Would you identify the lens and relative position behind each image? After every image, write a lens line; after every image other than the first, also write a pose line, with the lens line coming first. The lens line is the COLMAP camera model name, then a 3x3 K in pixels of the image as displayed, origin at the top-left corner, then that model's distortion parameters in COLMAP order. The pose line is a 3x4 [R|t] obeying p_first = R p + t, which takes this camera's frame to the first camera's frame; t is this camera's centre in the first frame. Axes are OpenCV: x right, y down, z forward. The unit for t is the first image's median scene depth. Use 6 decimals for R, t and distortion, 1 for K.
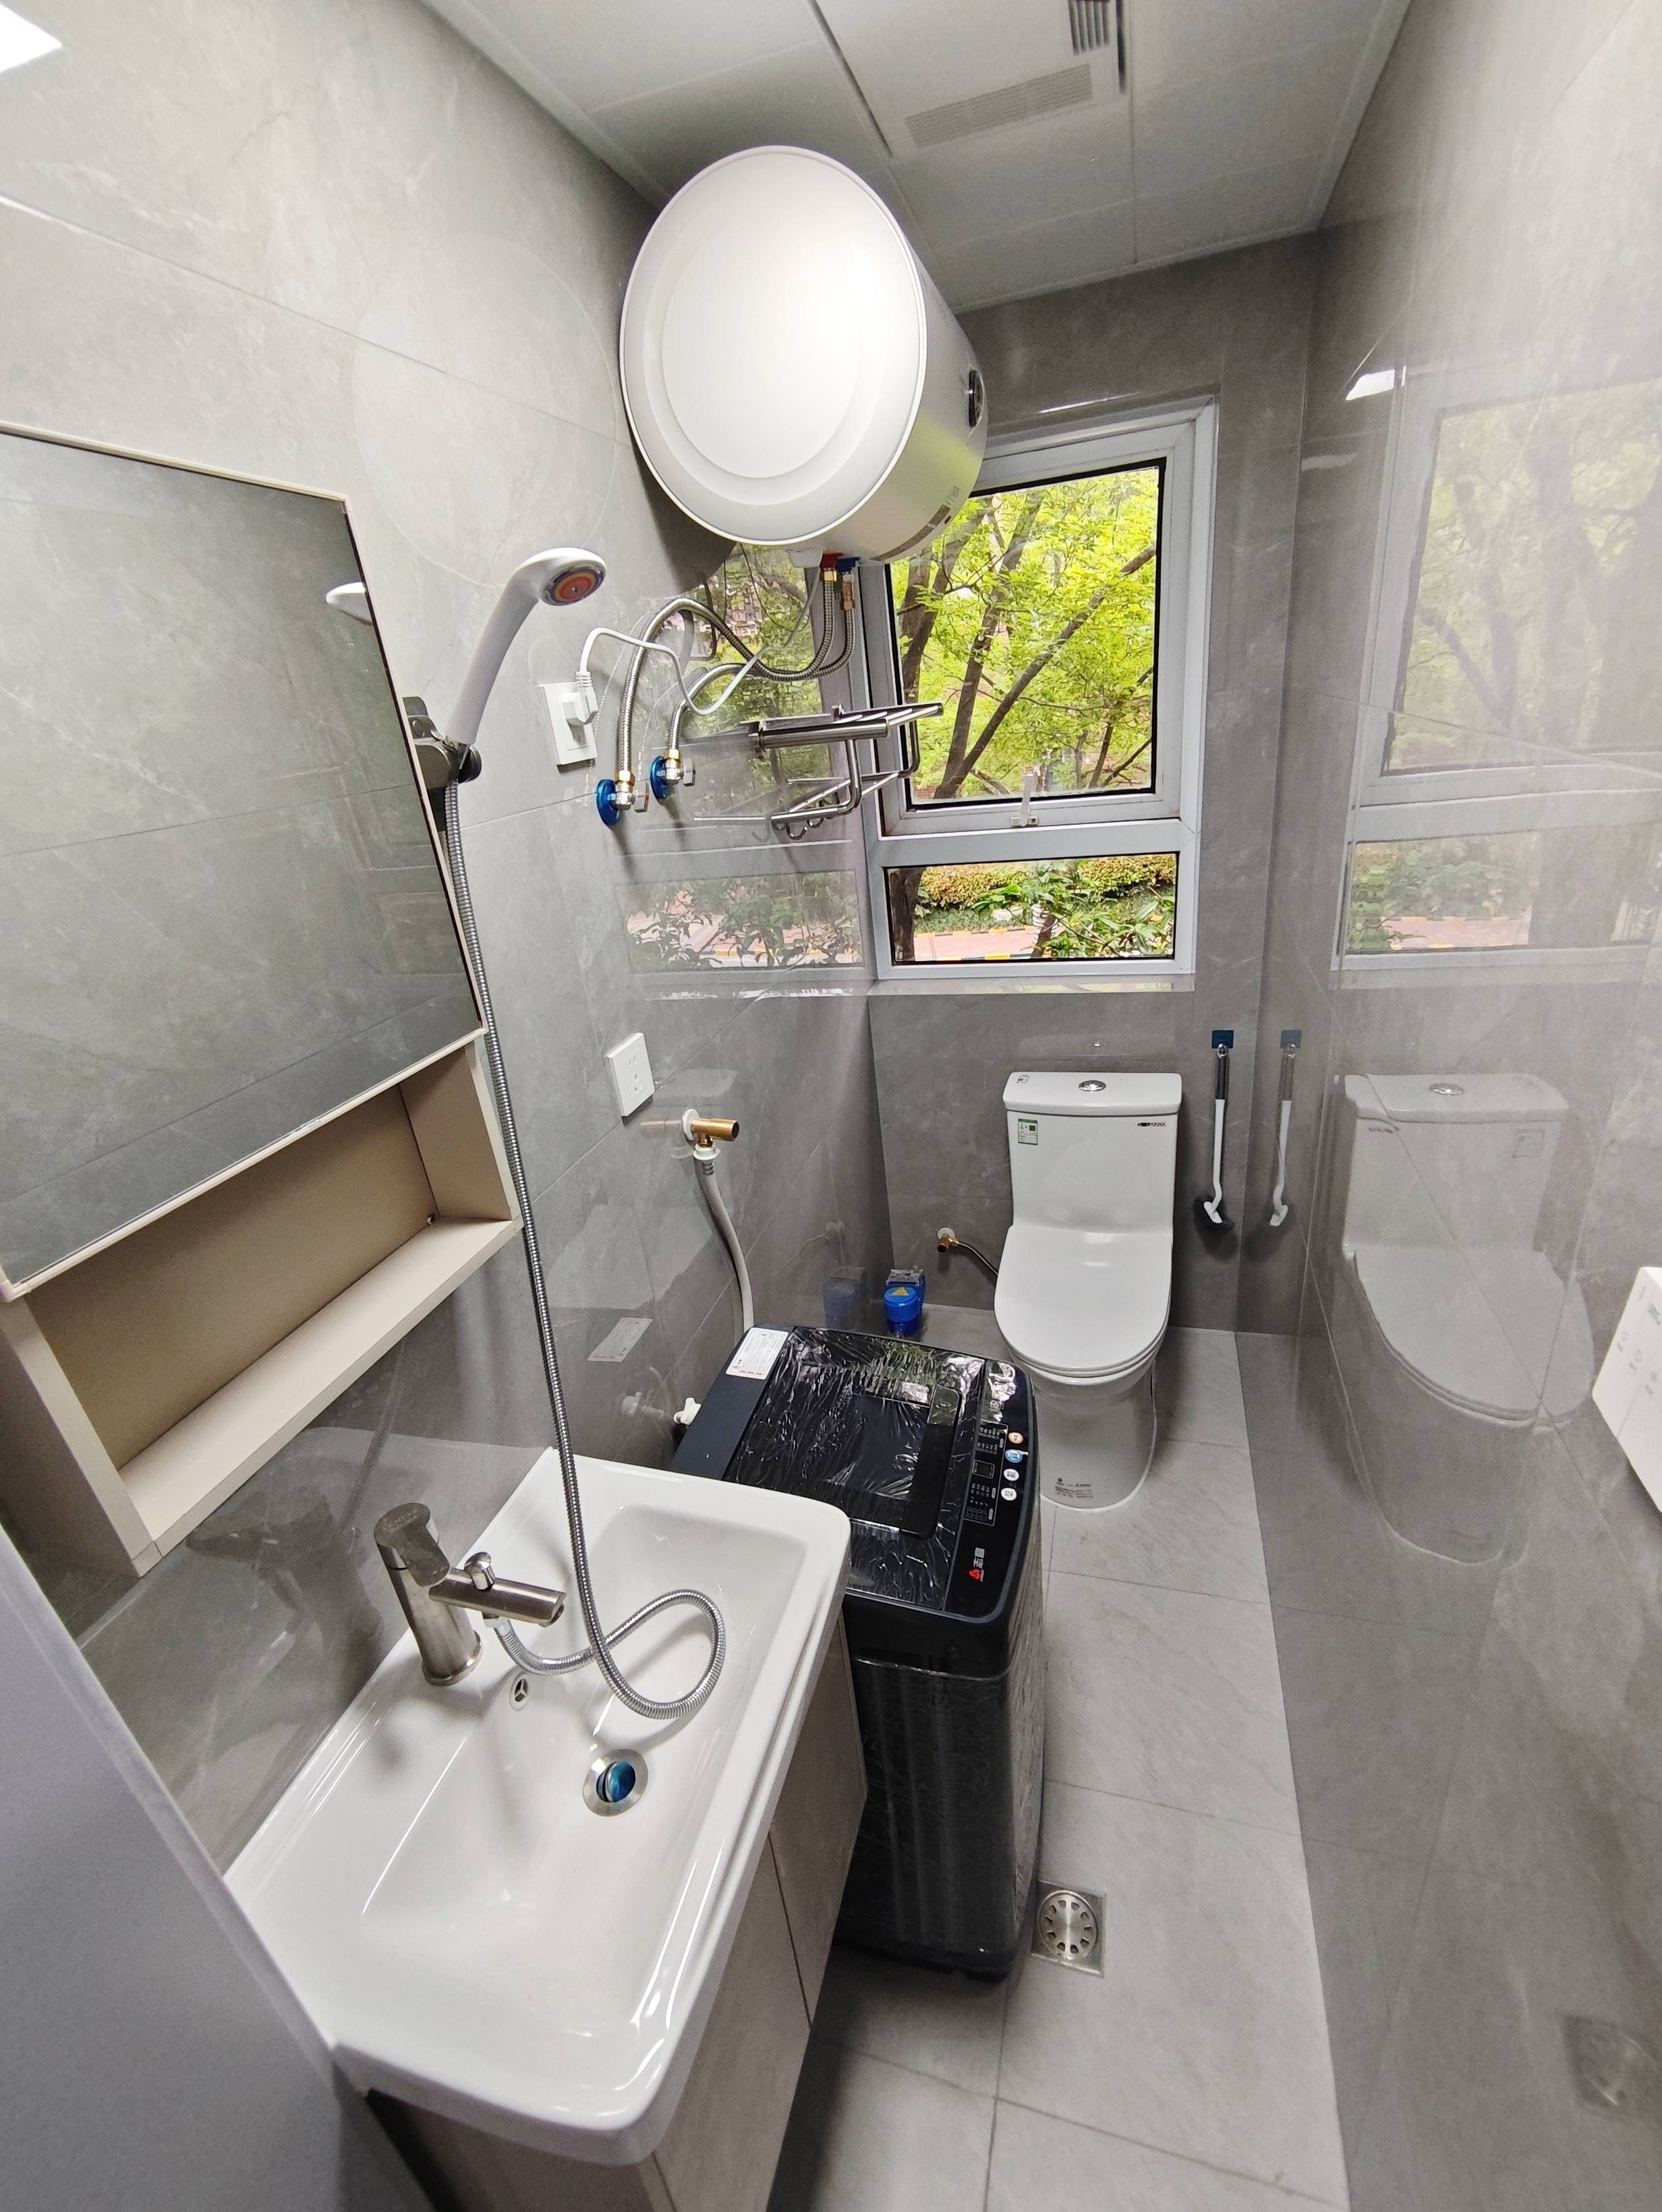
lens RADIAL K [[950.2, 0, 826.1], [0, 950.2, 1098.2], [0, 0, 1]] dist [-0.007371, 0.002531]
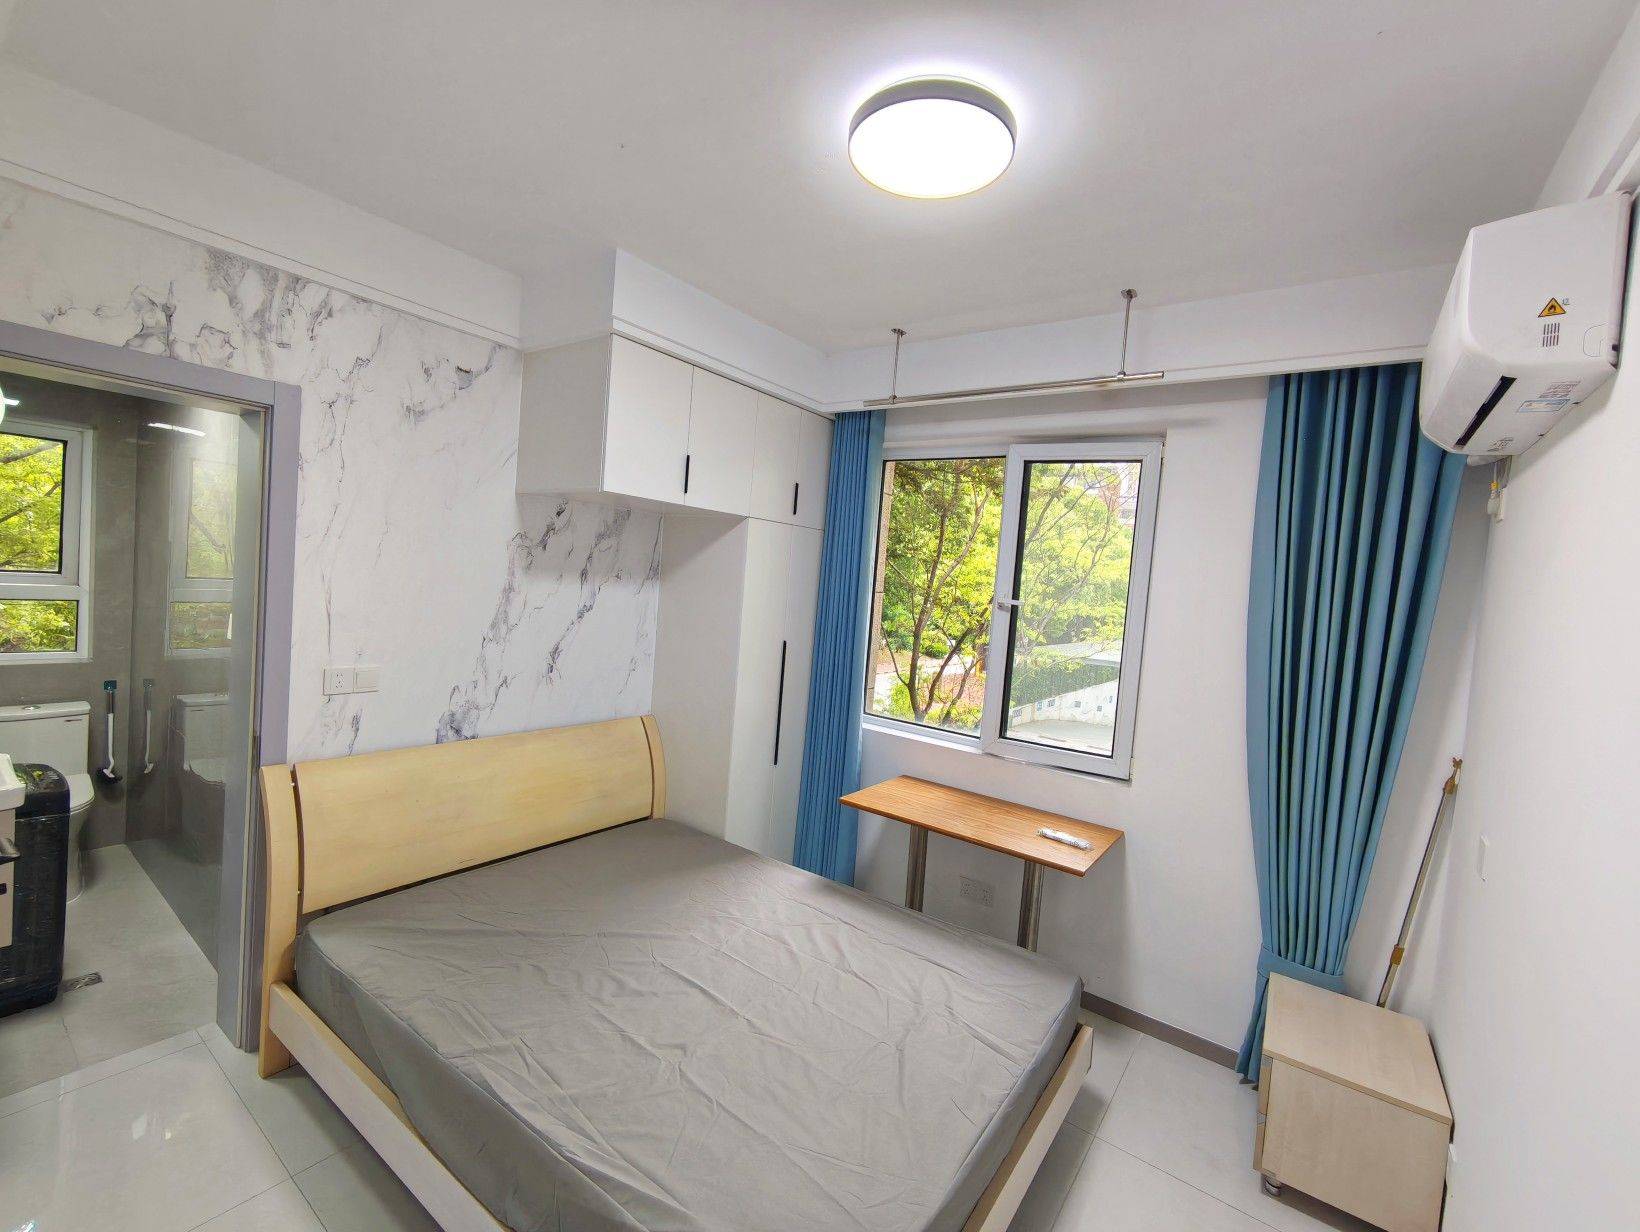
lens RADIAL K [[704.4, 0, 812.7], [0, 704.4, 610.0], [0, 0, 1]] dist [-0.007371, 0.002531]
pose [[0.331365, 0.091511, 0.939054, -0.581639], [0.268886, 0.944853, -0.186958, 0.516956], [-0.904377, 0.314450, 0.288485, -0.986985]]
